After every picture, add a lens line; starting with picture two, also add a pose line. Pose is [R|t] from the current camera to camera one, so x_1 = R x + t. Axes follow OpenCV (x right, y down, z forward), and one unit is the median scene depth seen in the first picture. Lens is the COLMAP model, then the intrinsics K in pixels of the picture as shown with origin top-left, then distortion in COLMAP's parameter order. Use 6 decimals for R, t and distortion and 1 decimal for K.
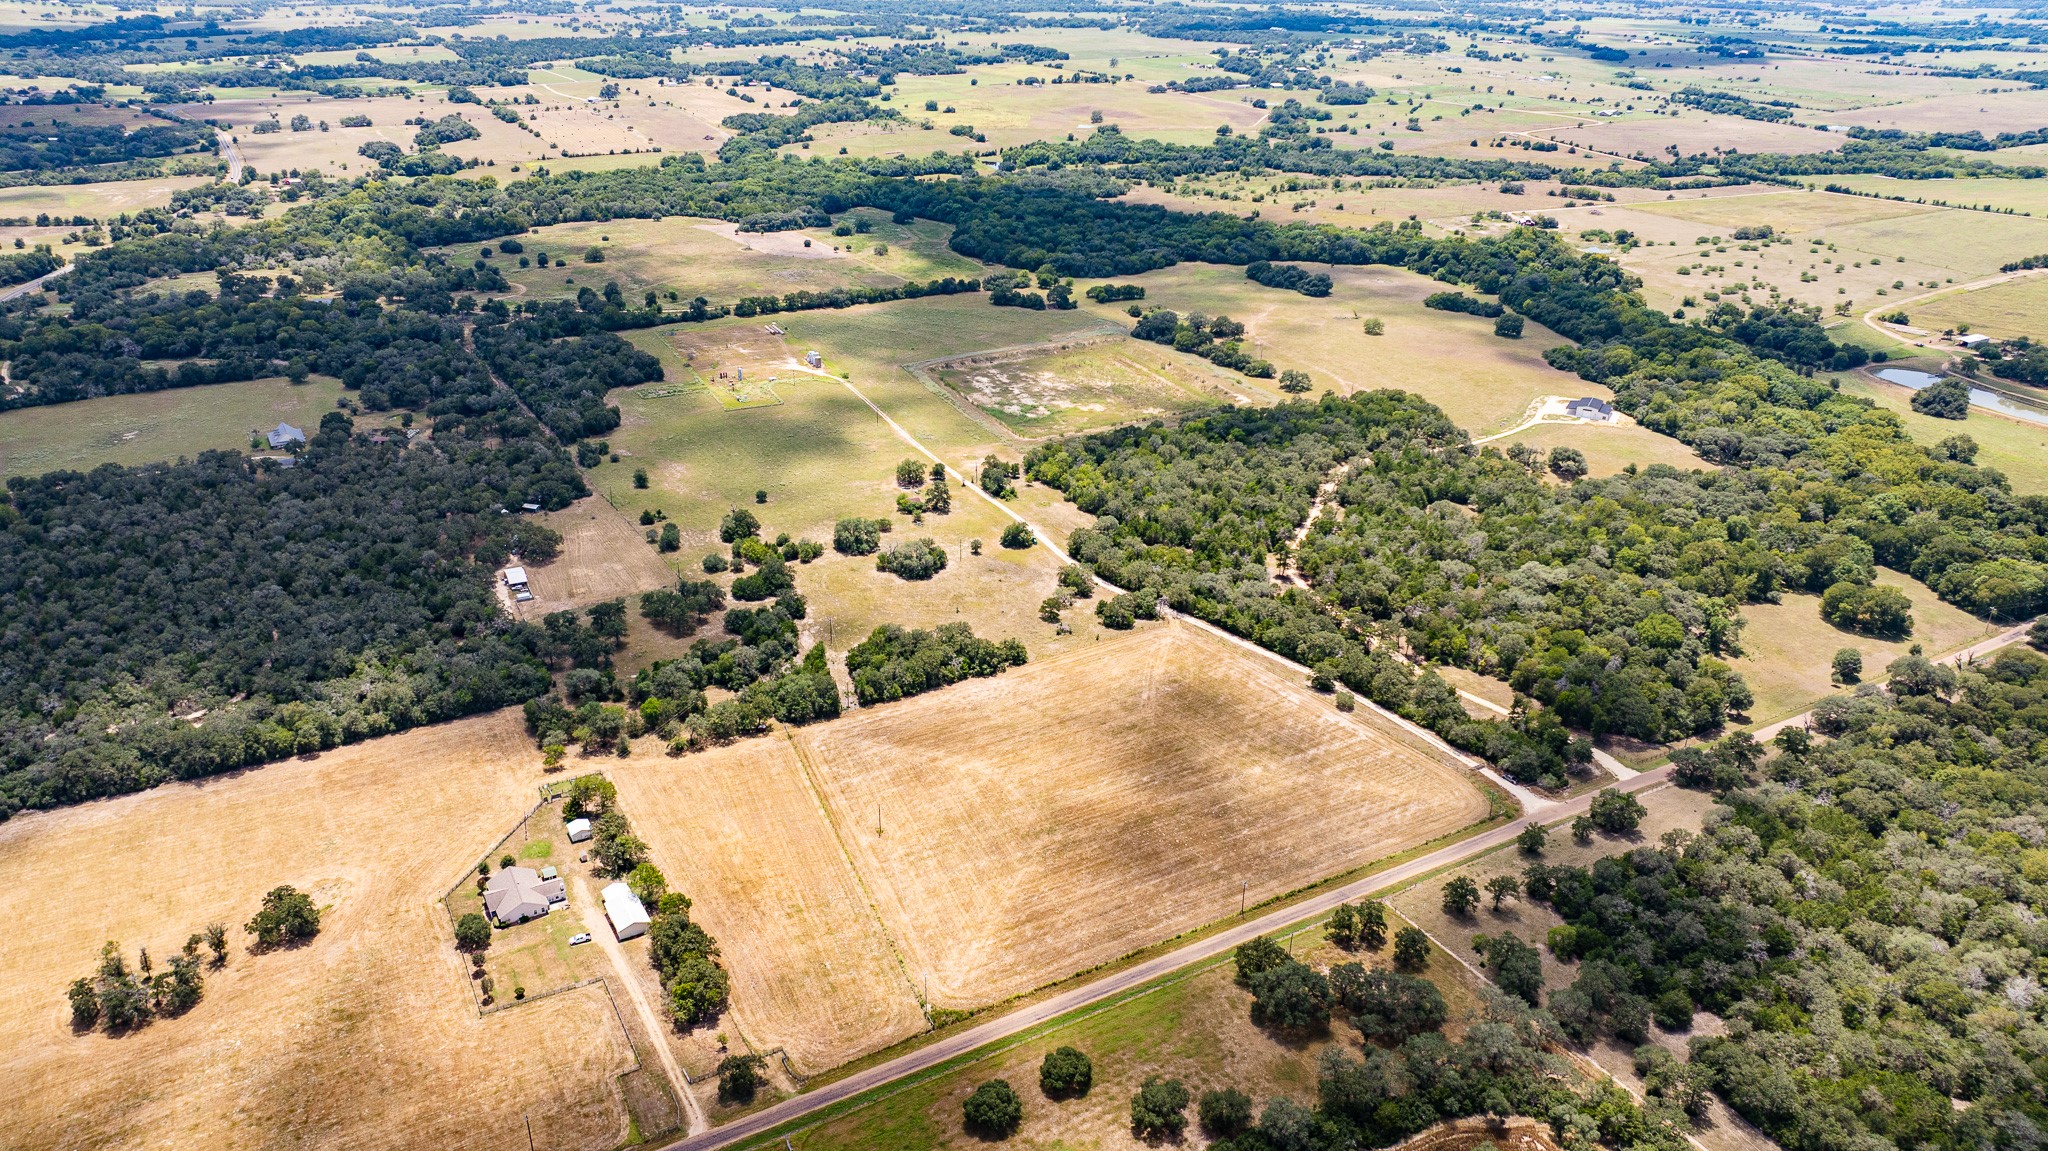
lens RADIAL K [[1423.2, 0, 1024.0], [0, 1423.2, 575.5], [0, 0, 1]] dist [-0.023019, 0.003738]
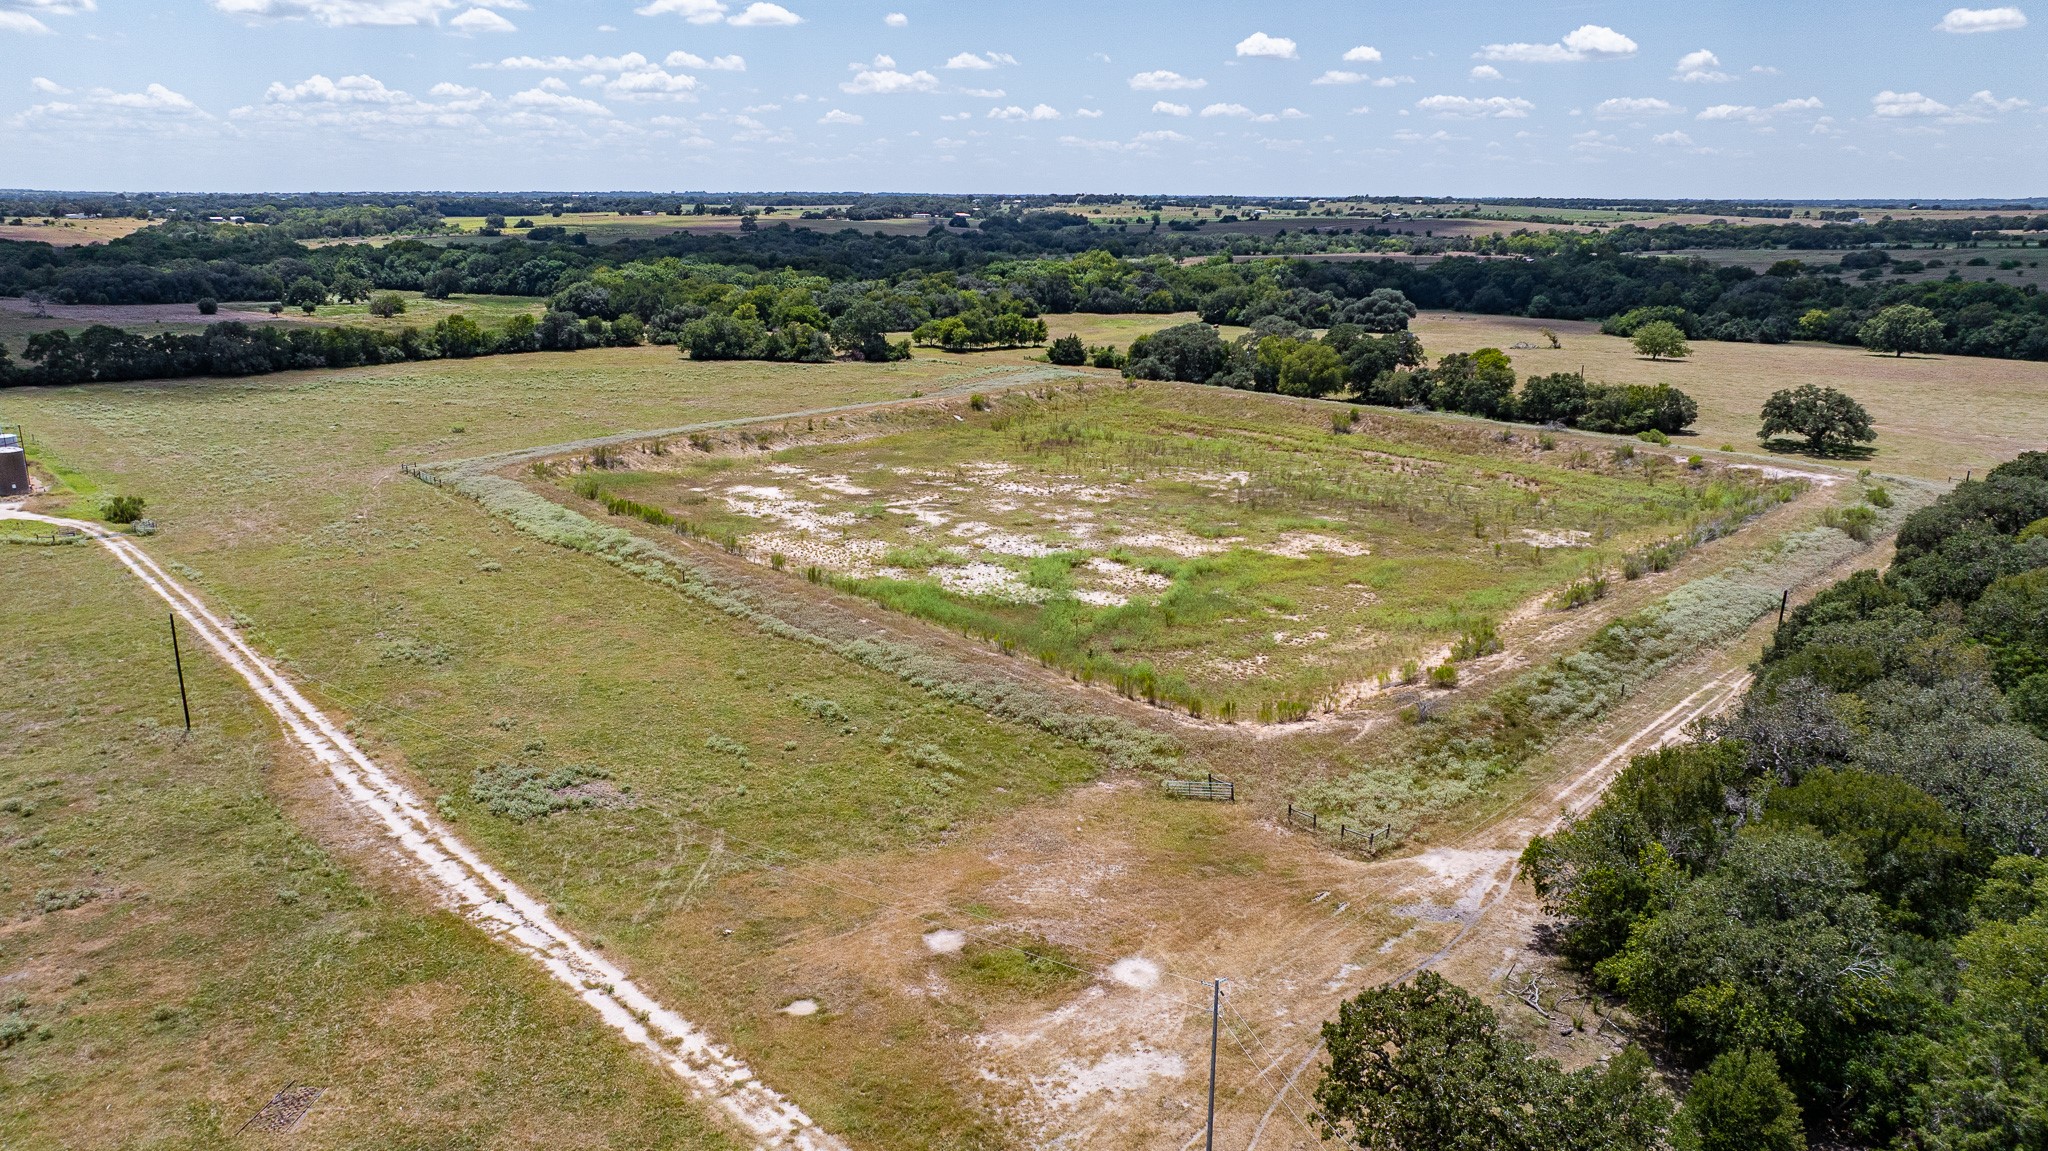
lens RADIAL K [[1423.2, 0, 1024.0], [0, 1423.2, 575.5], [0, 0, 1]] dist [-0.023019, 0.003738]
pose [[0.958055, -0.081347, 0.274797, -0.085723], [0.125883, 0.980865, -0.148517, -0.128086], [-0.257457, 0.176879, 0.949963, 1.193200]]
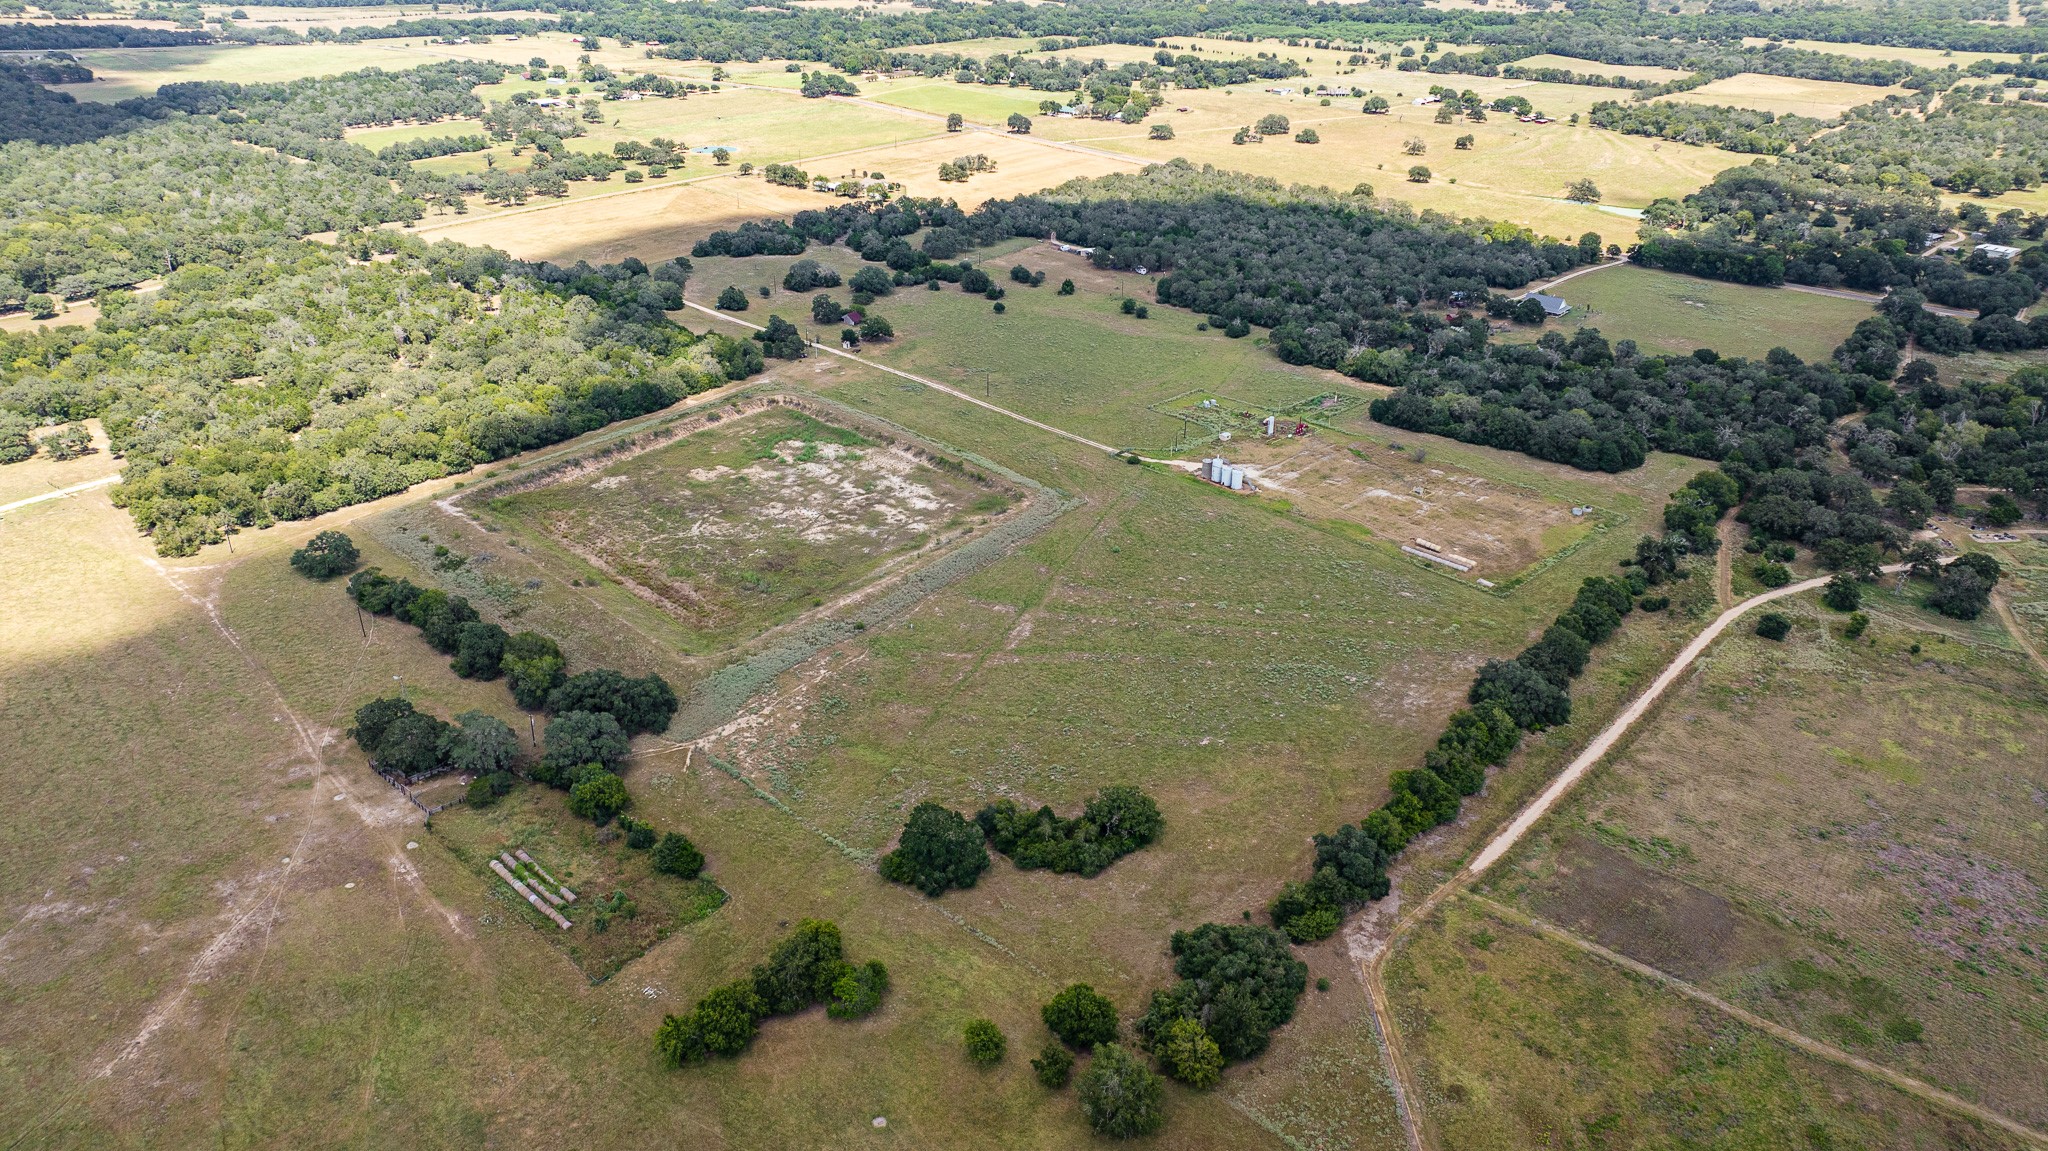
lens RADIAL K [[1423.2, 0, 1024.0], [0, 1423.2, 575.5], [0, 0, 1]] dist [-0.023019, 0.003738]
pose [[-0.940264, 0.124748, -0.316768, 0.183030], [-0.167514, 0.640497, 0.749469, -0.870010], [0.296383, 0.757761, -0.581339, 2.152123]]
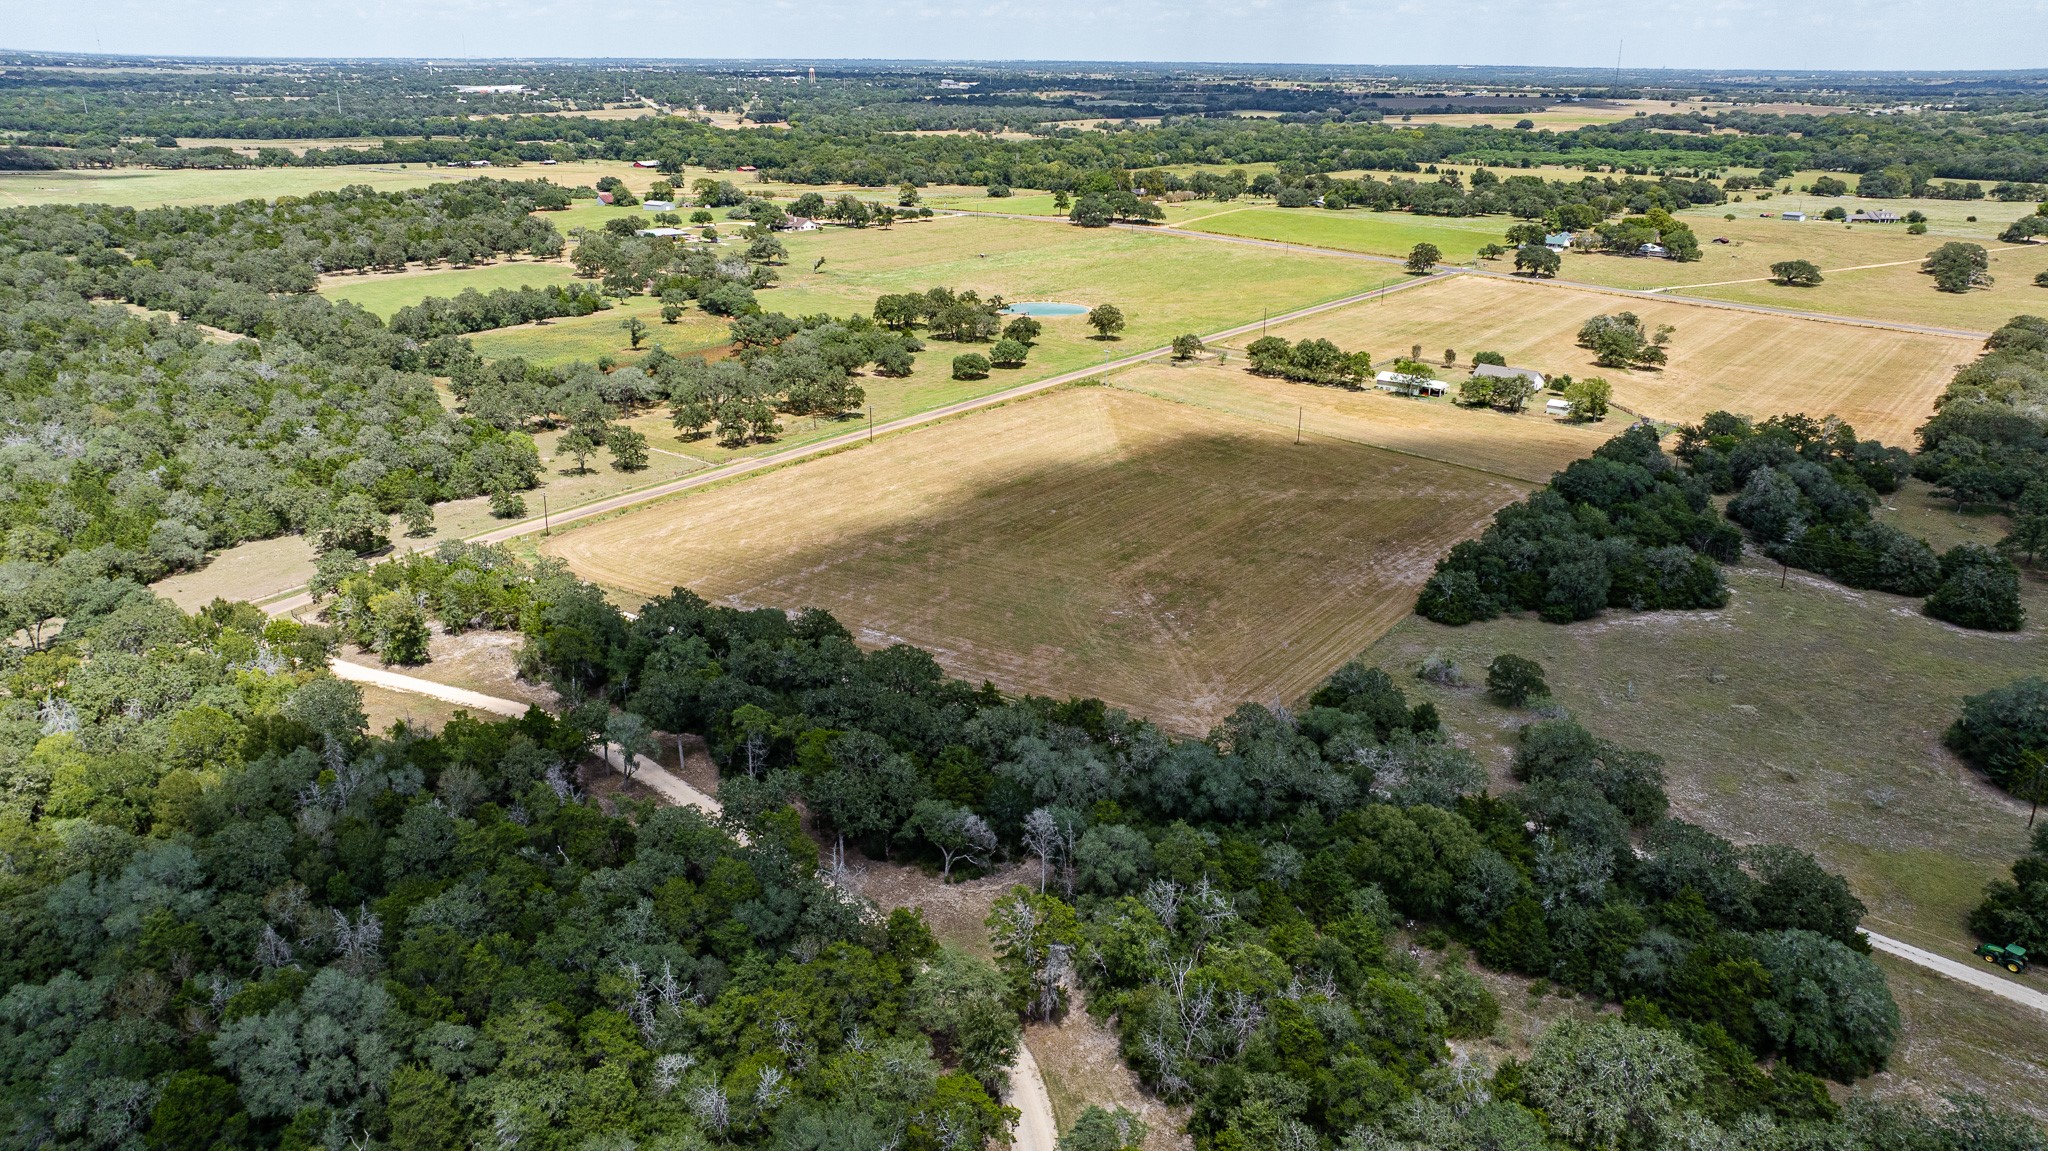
lens RADIAL K [[1461.6, 0, 1024.0], [0, 1461.6, 575.5], [0, 0, 1]] dist [-0.032456, -0.003414]
pose [[-0.929190, 0.099974, -0.355825, 0.295240], [-0.177187, 0.724393, 0.666228, -0.245864], [0.324362, 0.682100, -0.655384, 1.226745]]
